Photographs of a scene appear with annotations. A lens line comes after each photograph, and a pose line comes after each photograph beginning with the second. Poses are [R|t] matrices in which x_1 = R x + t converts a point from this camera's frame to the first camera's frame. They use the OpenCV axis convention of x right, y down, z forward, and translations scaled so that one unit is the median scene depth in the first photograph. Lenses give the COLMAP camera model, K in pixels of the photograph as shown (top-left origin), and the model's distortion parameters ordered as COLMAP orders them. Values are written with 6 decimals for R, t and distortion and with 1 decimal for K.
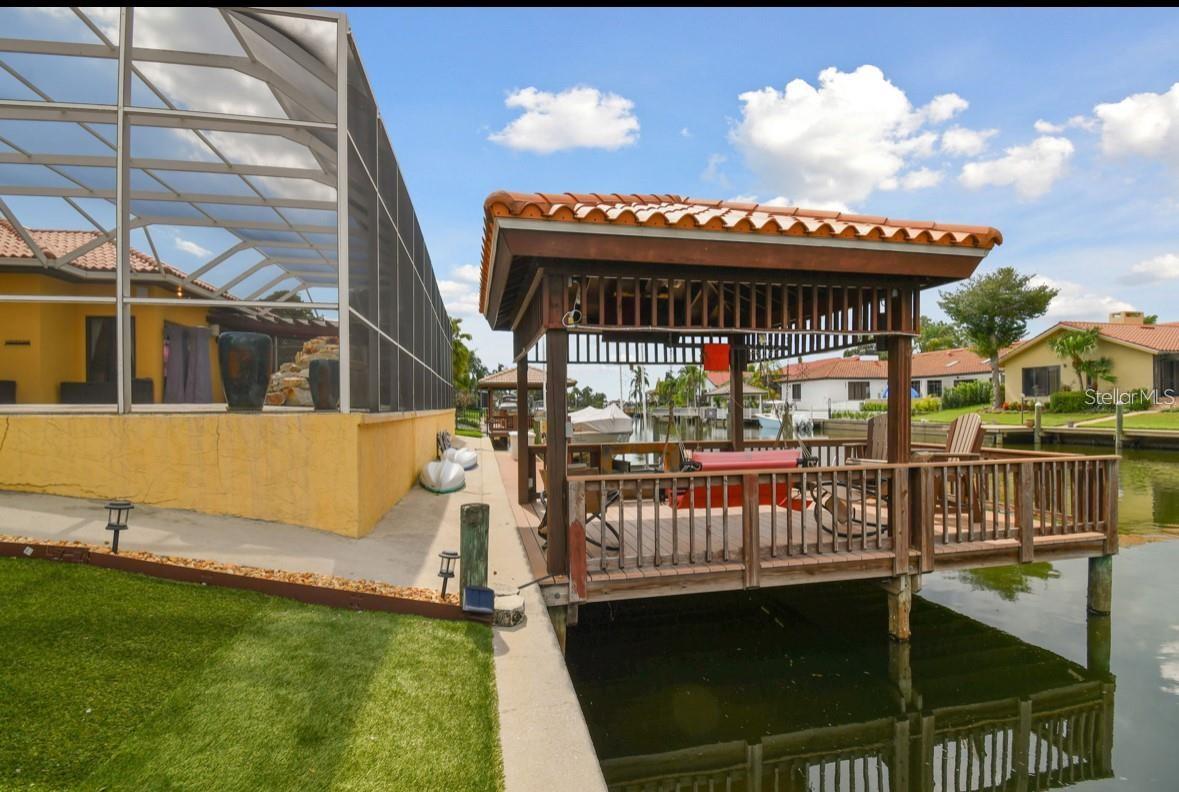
lens RADIAL K [[550.0, 0, 591.4], [0, 550.0, 401.8], [0, 0, 1]] dist [-0.001262, -0.000174]
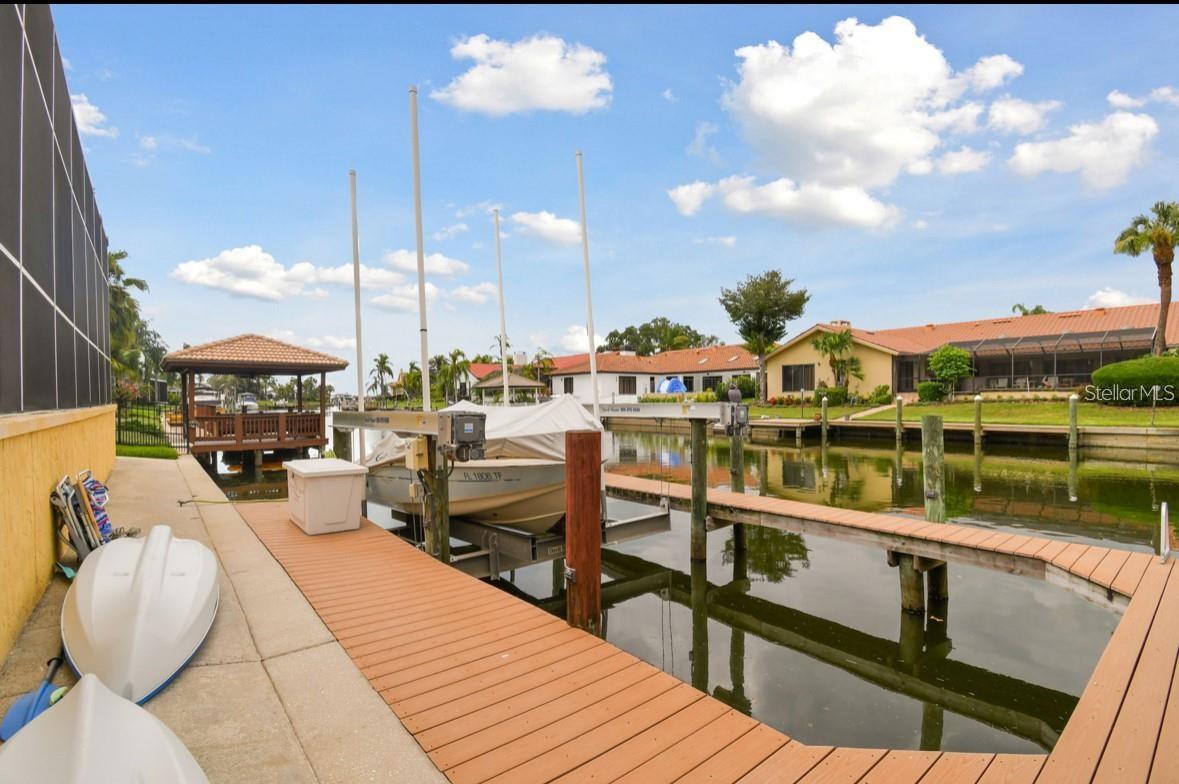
lens RADIAL K [[551.4, 0, 581.8], [0, 551.4, 403.6], [0, 0, 1]] dist [-0.001380, -0.000346]
pose [[0.893600, -0.001238, 0.448863, -0.056807], [-0.004782, 0.999913, 0.012276, 0.001989], [-0.448839, -0.013116, 0.893516, 0.218091]]
